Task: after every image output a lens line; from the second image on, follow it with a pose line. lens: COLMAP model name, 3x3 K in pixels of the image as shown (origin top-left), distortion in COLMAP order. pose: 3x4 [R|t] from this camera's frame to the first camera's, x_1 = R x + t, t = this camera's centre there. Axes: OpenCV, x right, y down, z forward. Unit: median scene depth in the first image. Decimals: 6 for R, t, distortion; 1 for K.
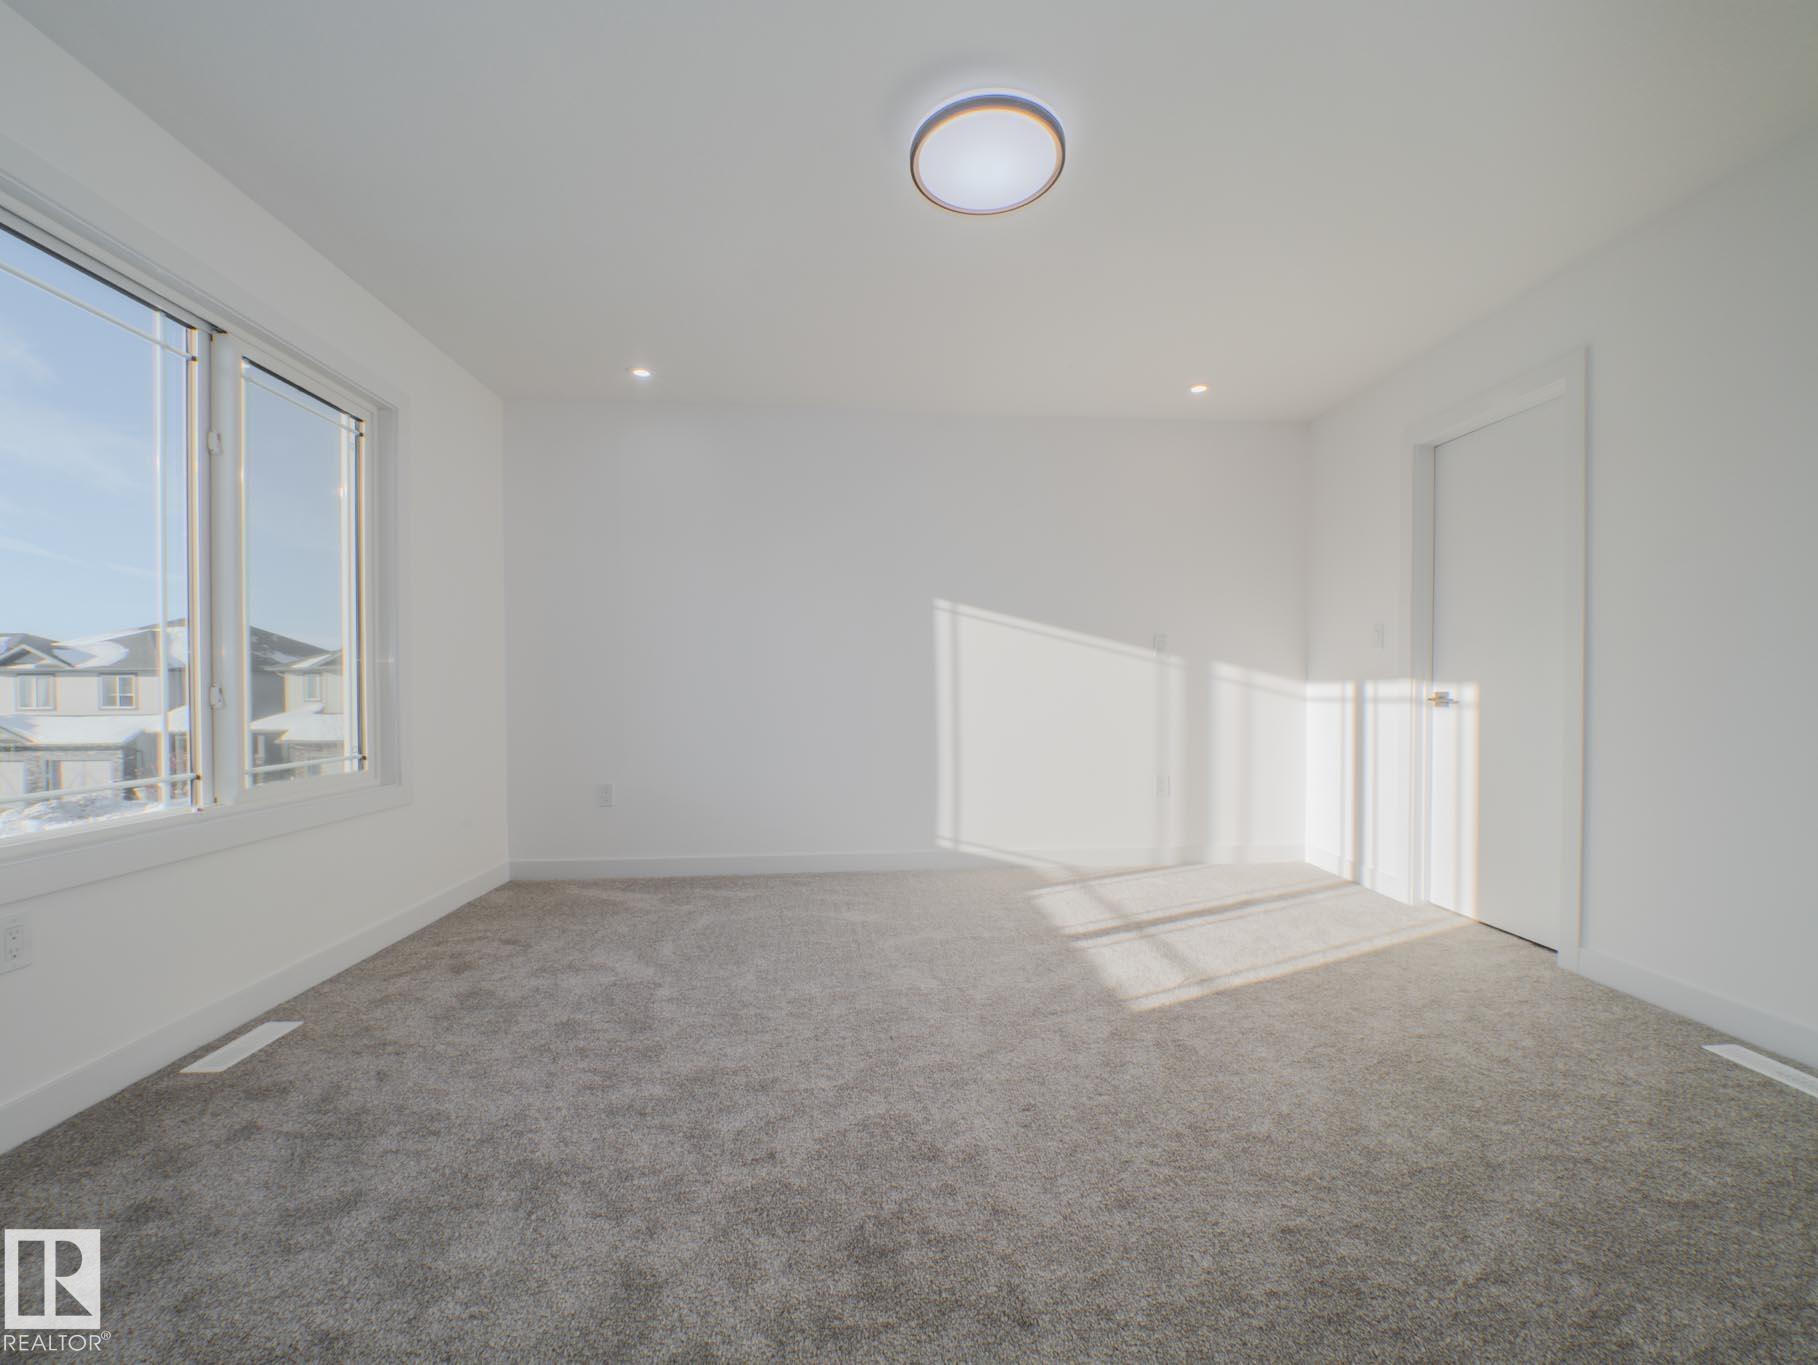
lens RADIAL K [[766.1, 0, 908.7], [0, 766.1, 689.6], [0, 0, 1]] dist [-0.013884, -0.001469]
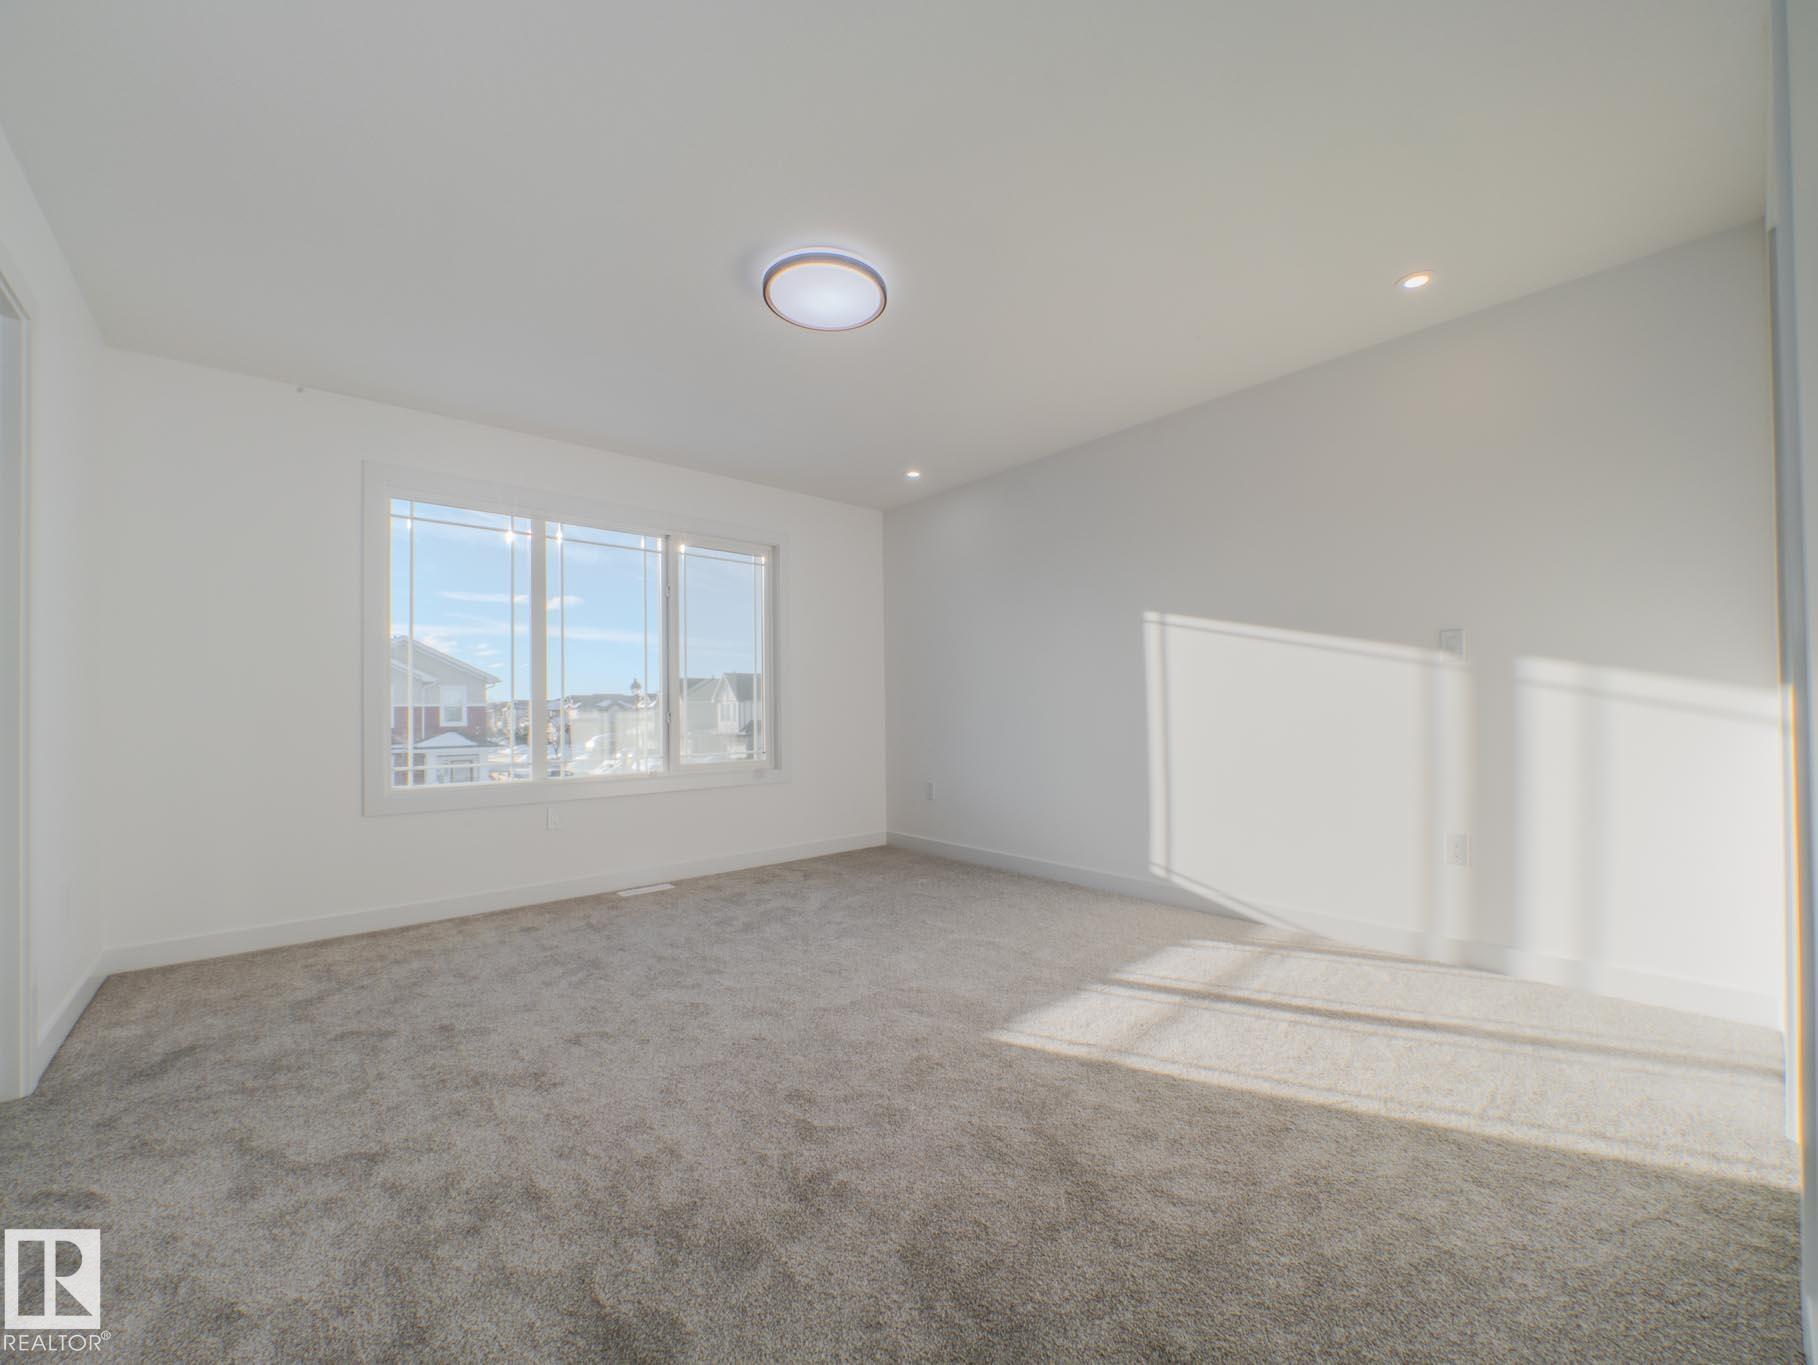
lens RADIAL K [[766.1, 0, 901.9], [0, 766.1, 687.1], [0, 0, 1]] dist [-0.013884, -0.001469]
pose [[0.562649, -0.035278, -0.825943, 0.643077], [-0.000314, 0.999080, -0.042887, 0.015383], [0.826696, 0.024390, 0.562121, 0.223912]]
